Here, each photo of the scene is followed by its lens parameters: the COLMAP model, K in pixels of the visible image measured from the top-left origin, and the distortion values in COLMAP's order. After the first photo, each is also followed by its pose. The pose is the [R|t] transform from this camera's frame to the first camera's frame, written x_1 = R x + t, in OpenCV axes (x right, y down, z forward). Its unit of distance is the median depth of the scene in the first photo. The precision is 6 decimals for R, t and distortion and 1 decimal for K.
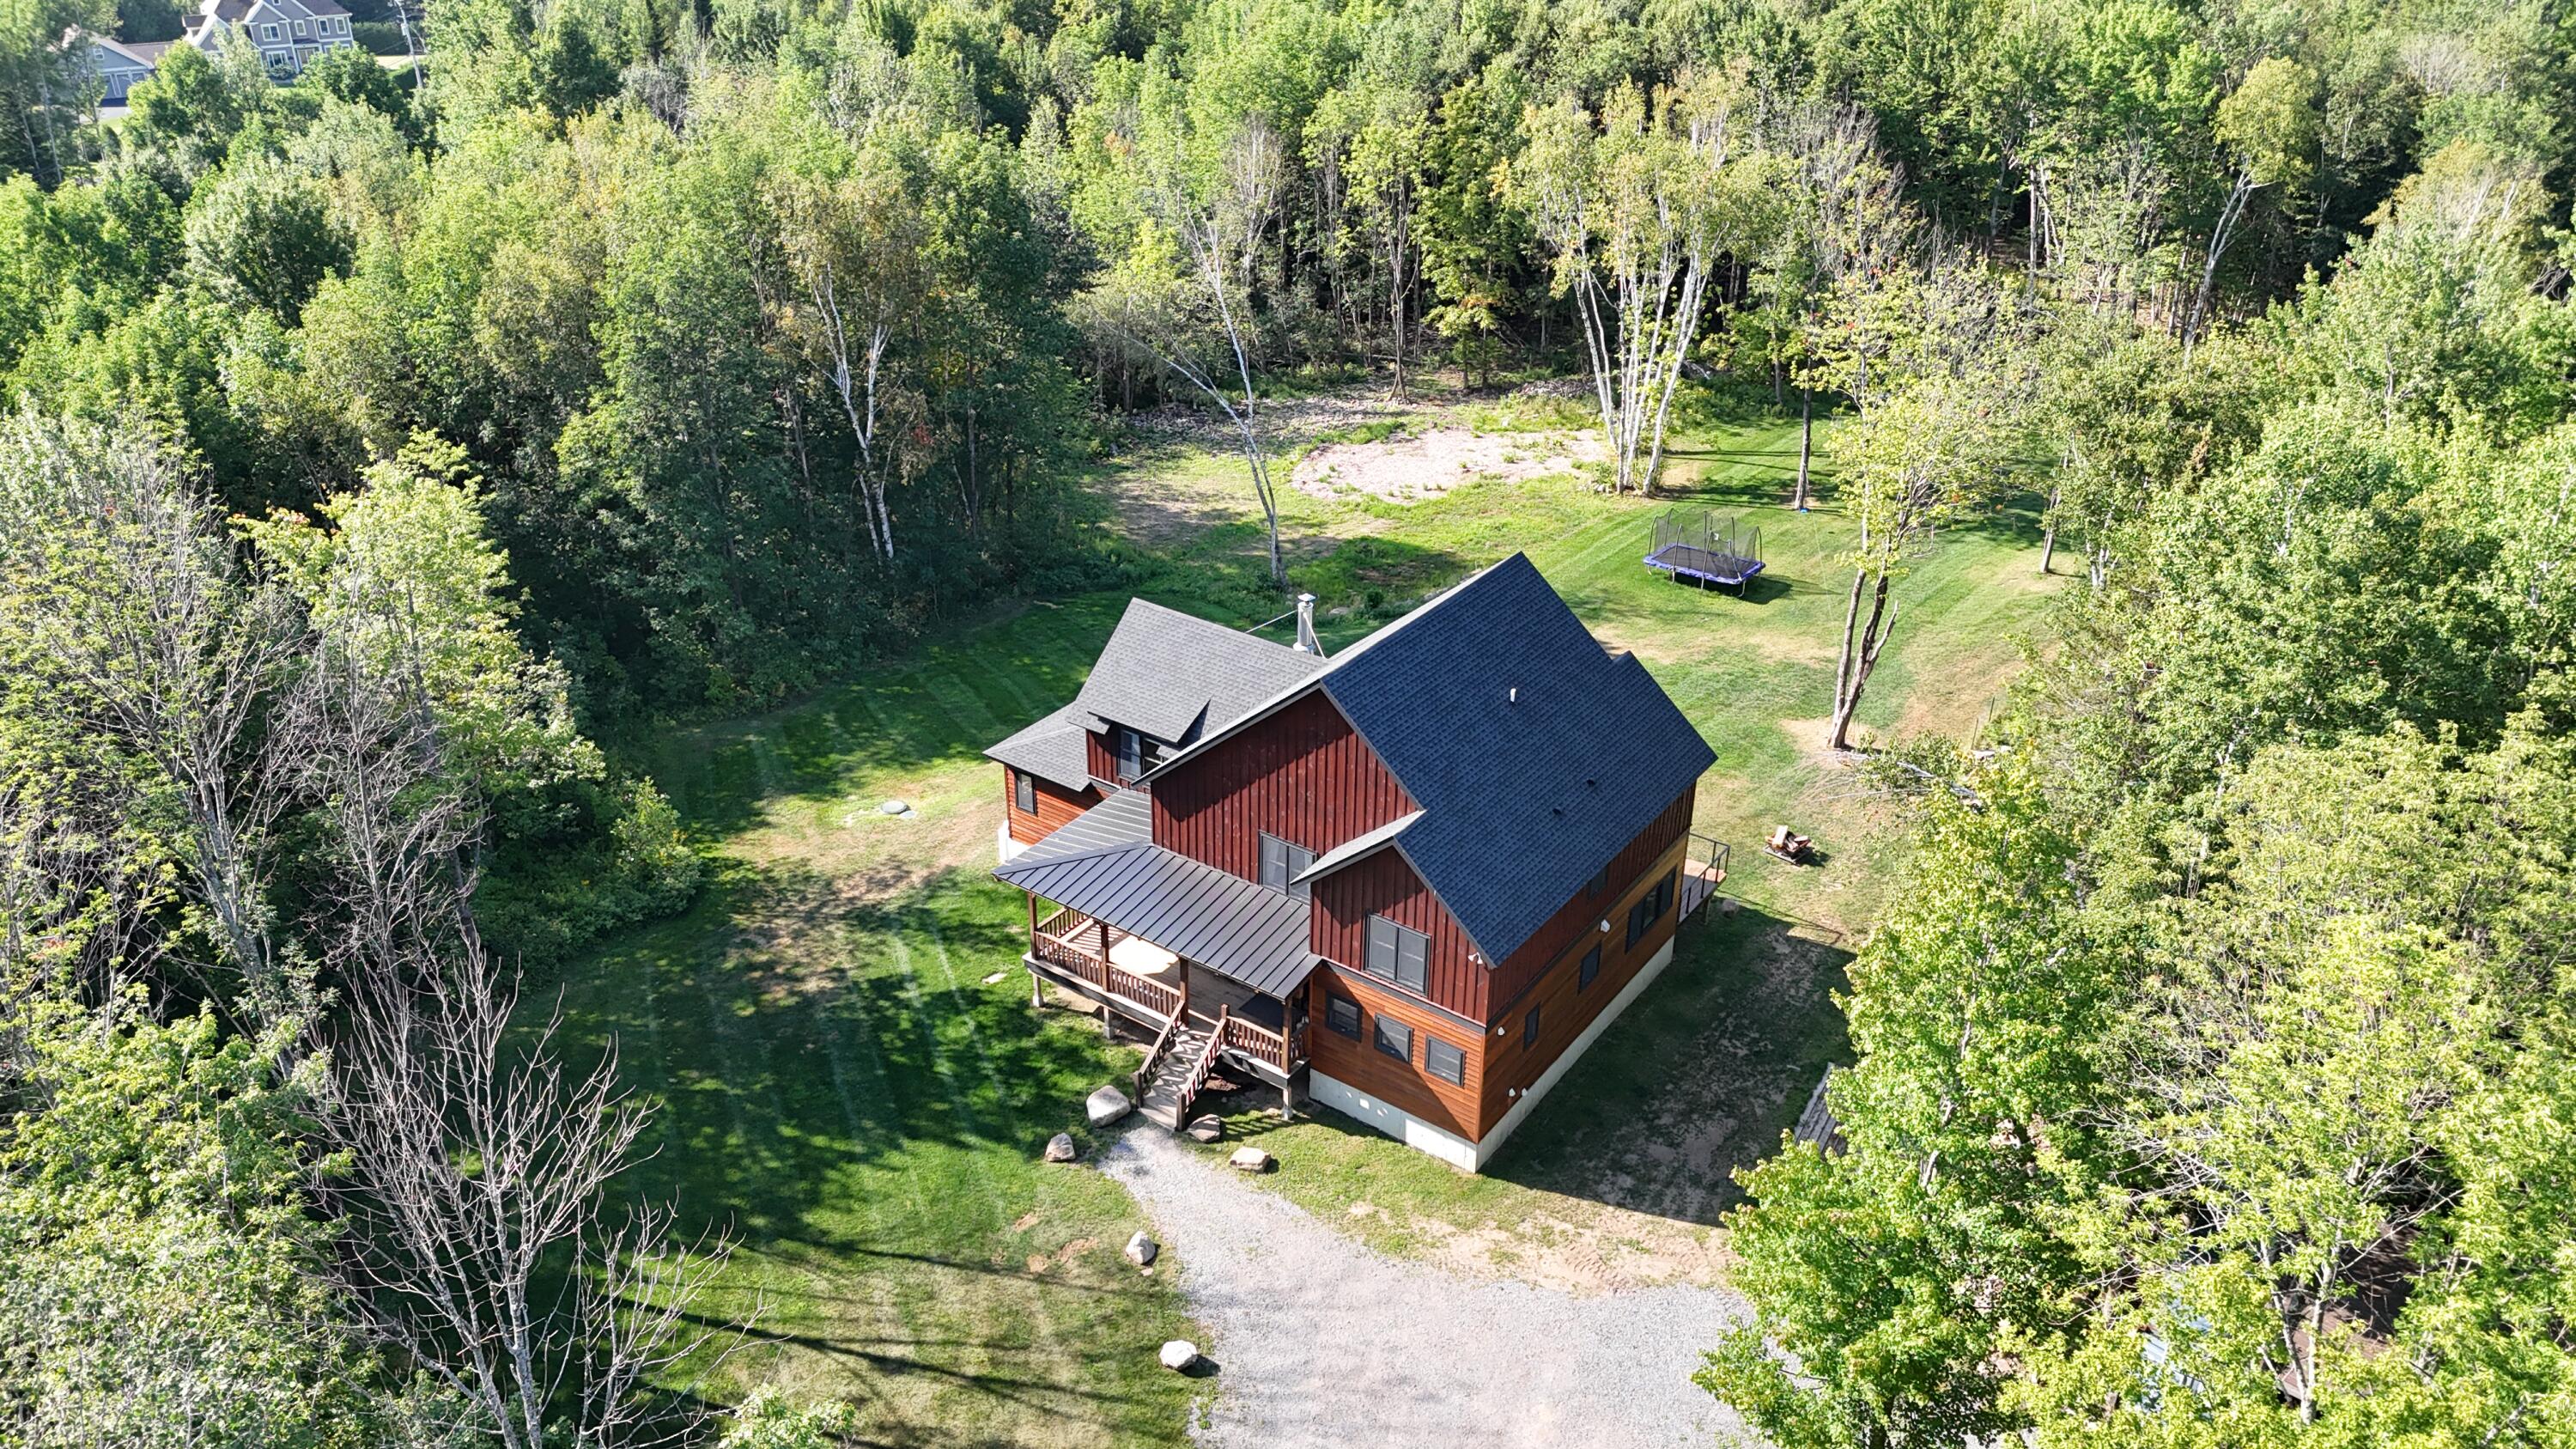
lens RADIAL K [[1895.0, 0, 1258.6], [0, 1895.0, 711.7], [0, 0, 1]] dist [0.077806, -0.089396]
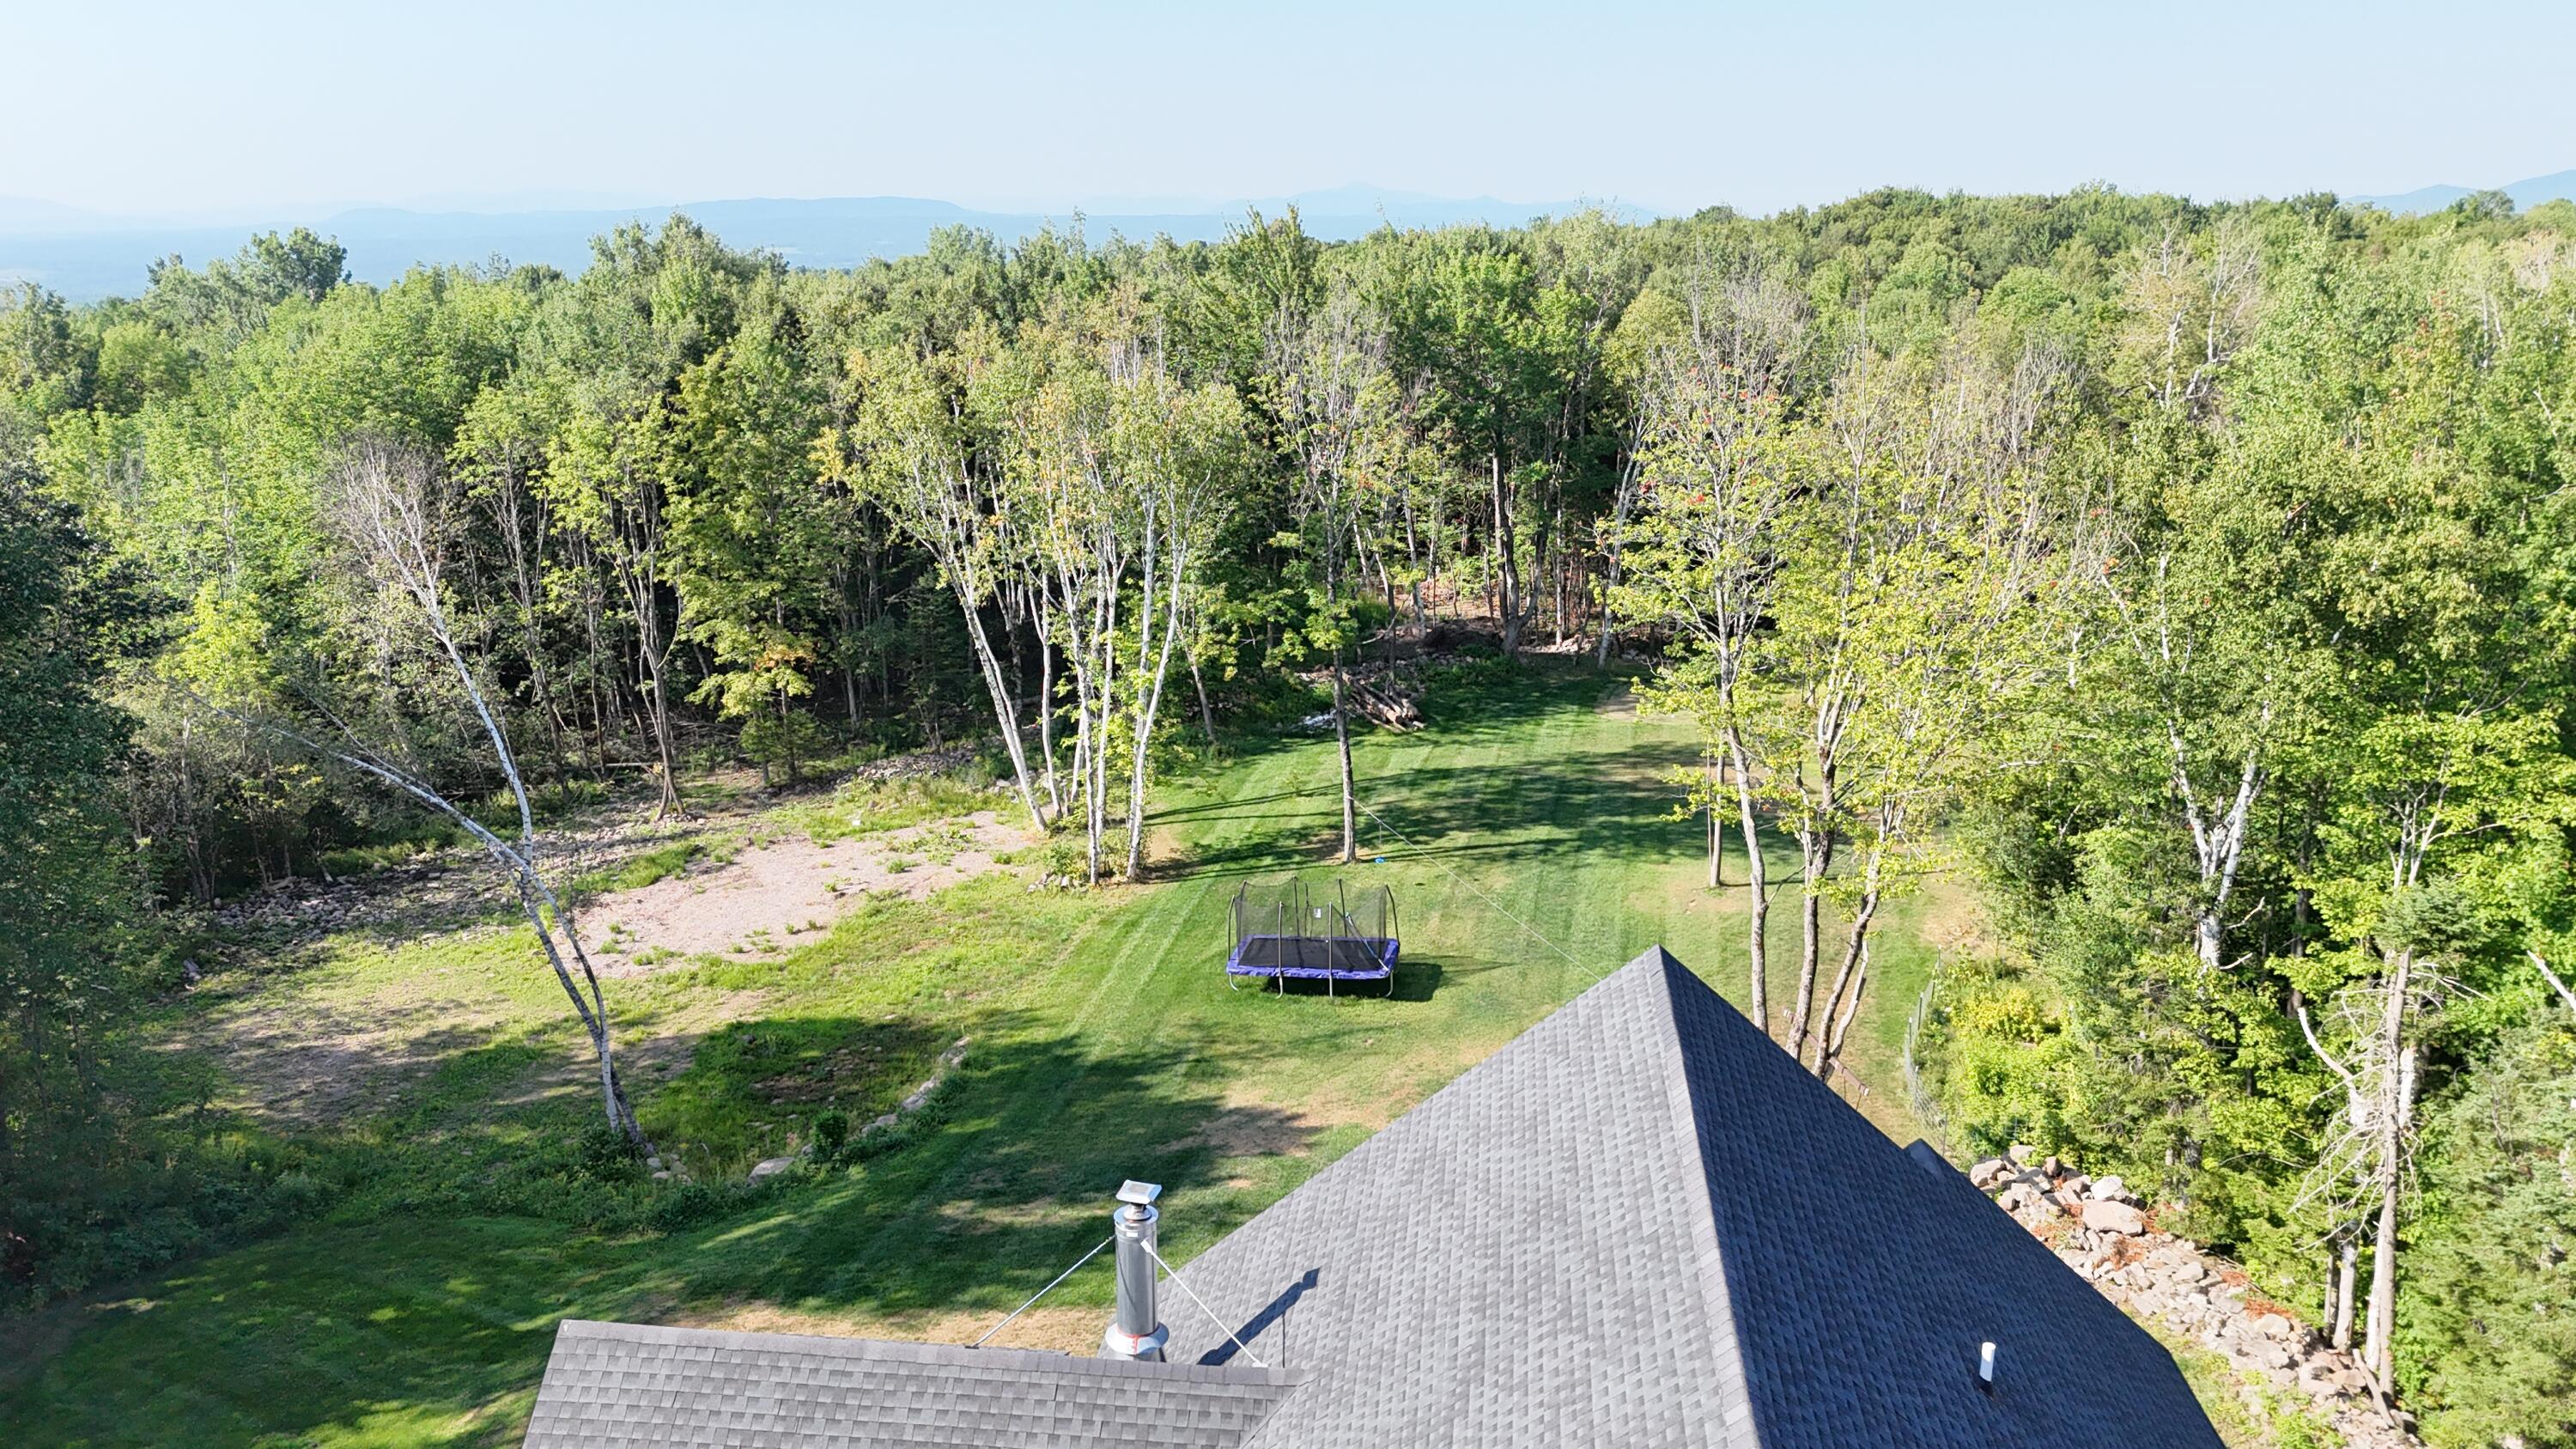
lens RADIAL K [[1895.0, 0, 1284.7], [0, 1895.0, 731.2], [0, 0, 1]] dist [0.077806, -0.089396]
pose [[0.873562, -0.129059, 0.469291, -0.098709], [0.225867, 0.961587, -0.155997, -0.078815], [-0.431131, 0.242270, 0.869156, 0.628295]]
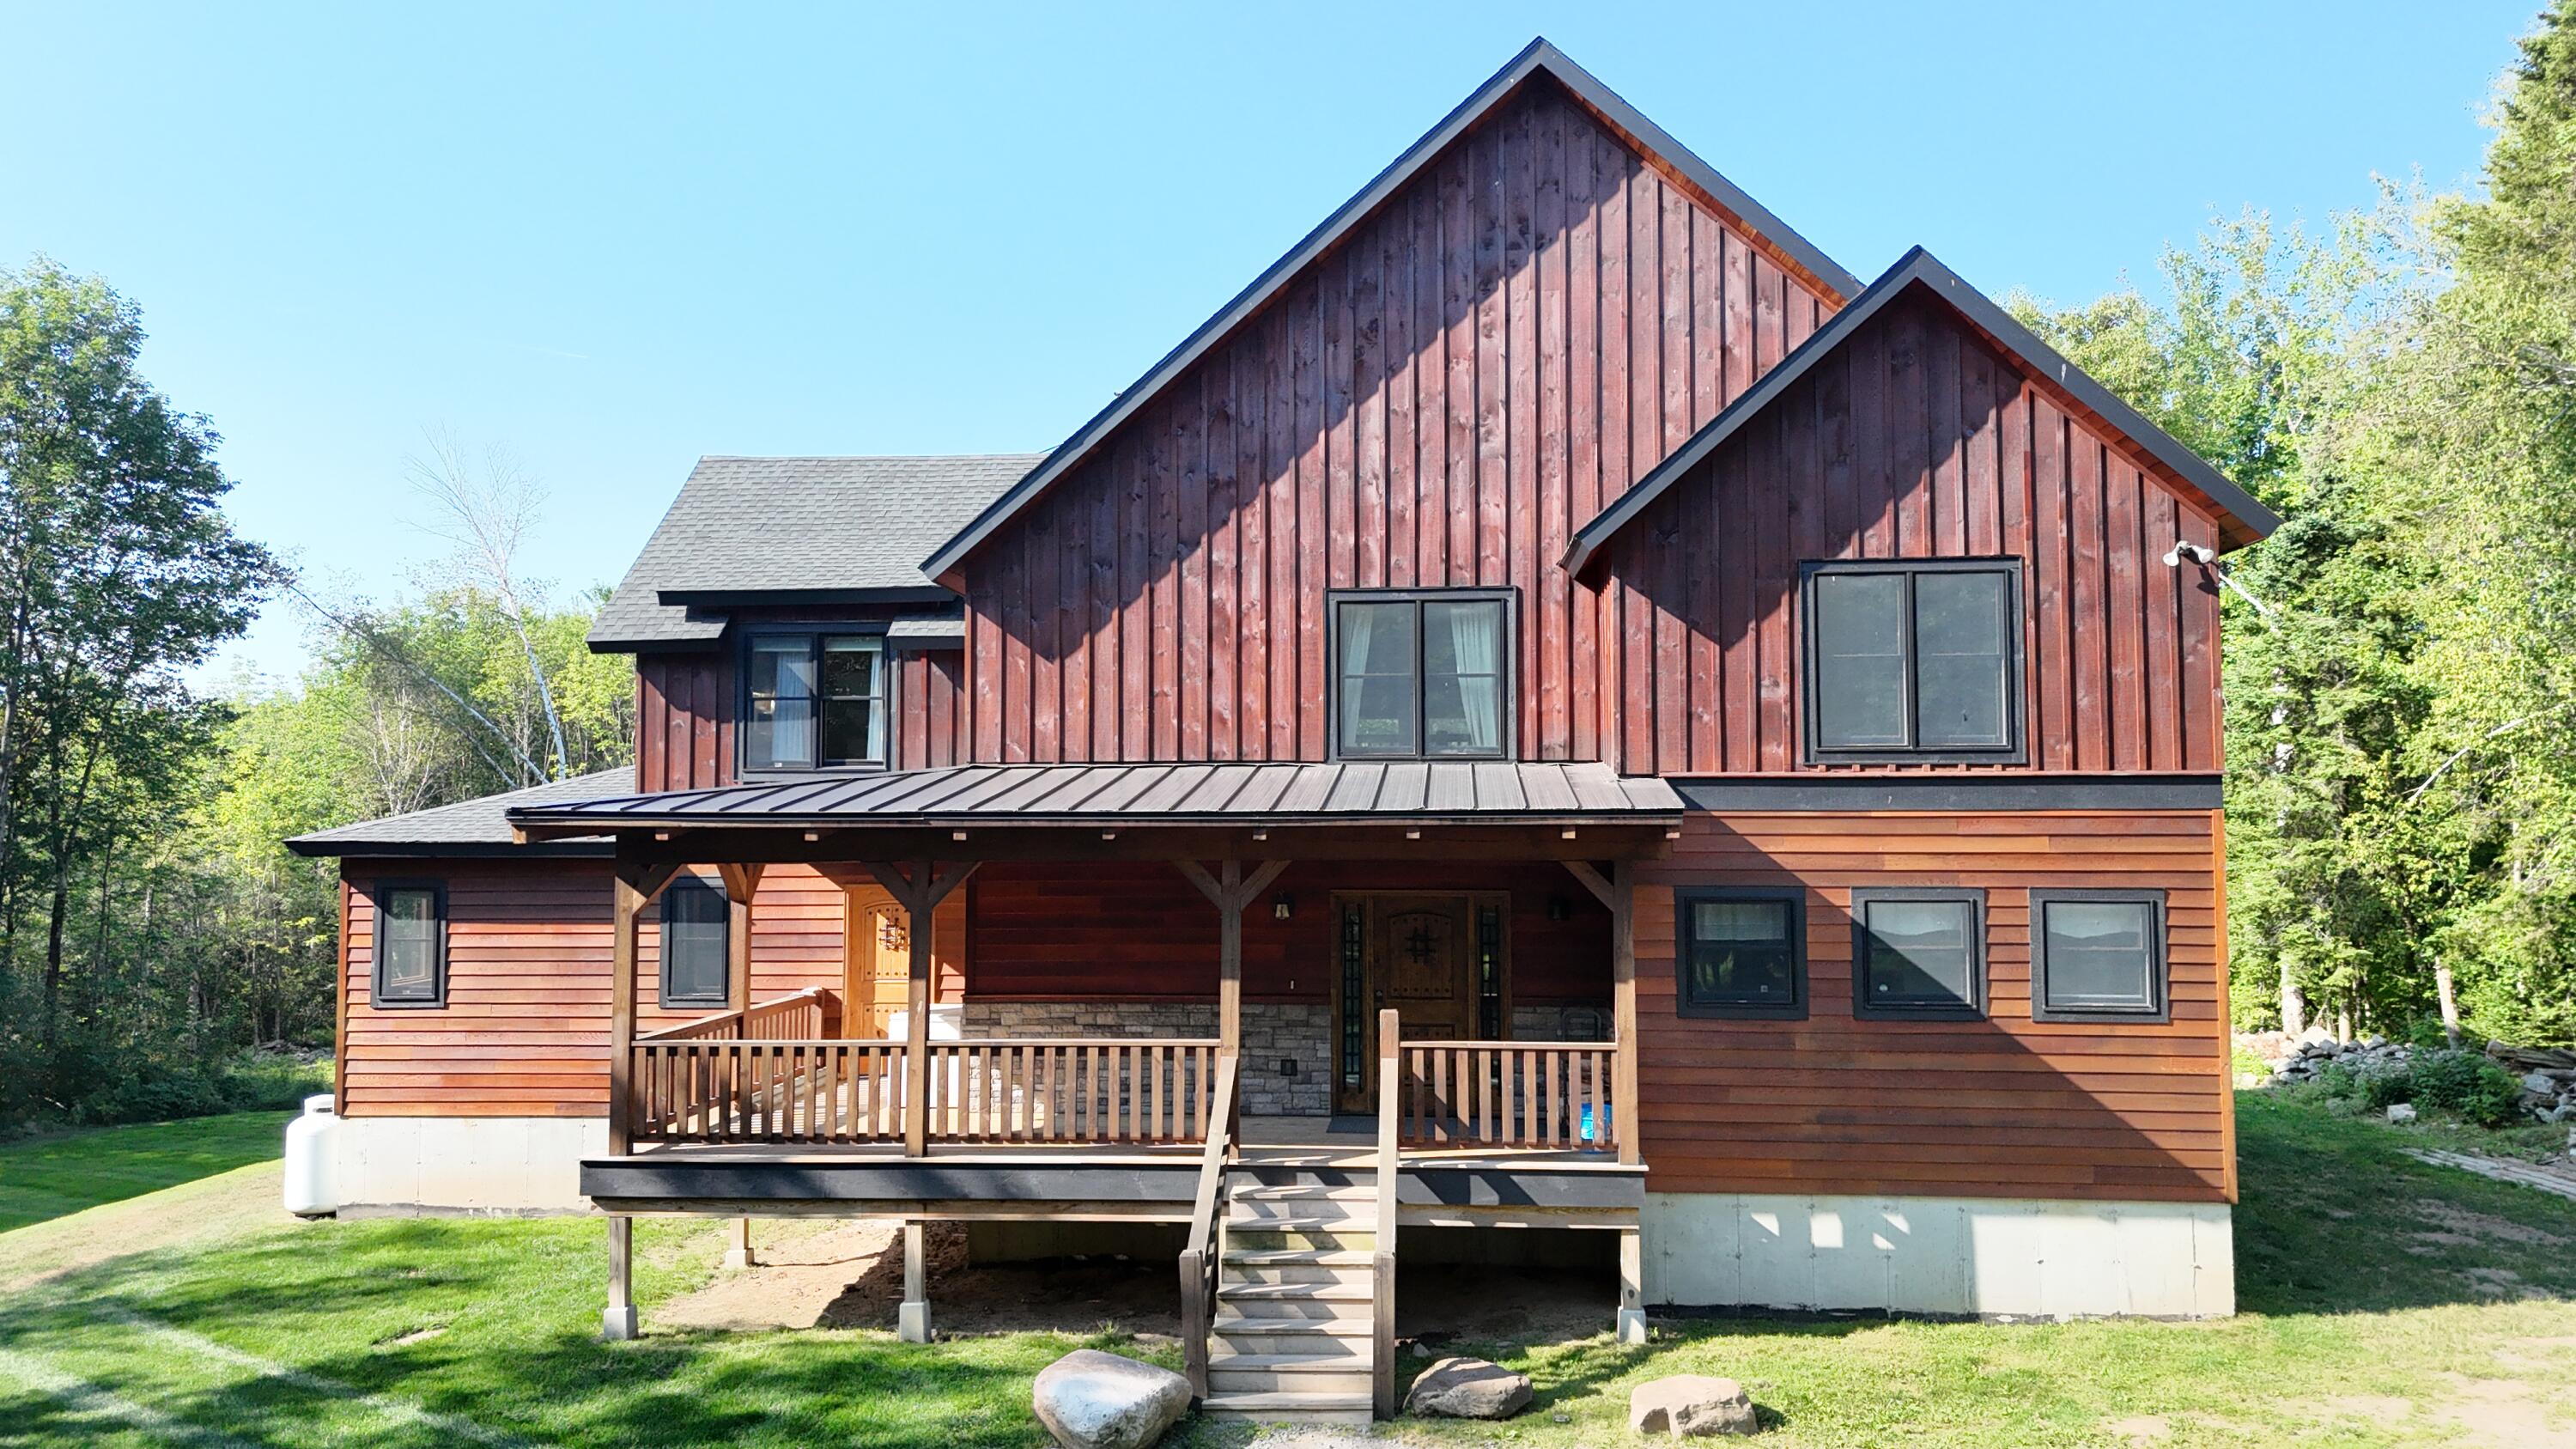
lens RADIAL K [[1895.0, 0, 1315.8], [0, 1895.0, 728.2], [0, 0, 1]] dist [0.077806, -0.089396]
pose [[0.853157, 0.022651, 0.521163, -0.170640], [0.245434, 0.864143, -0.439340, 0.217198], [-0.460310, 0.502737, 0.731690, 0.640526]]
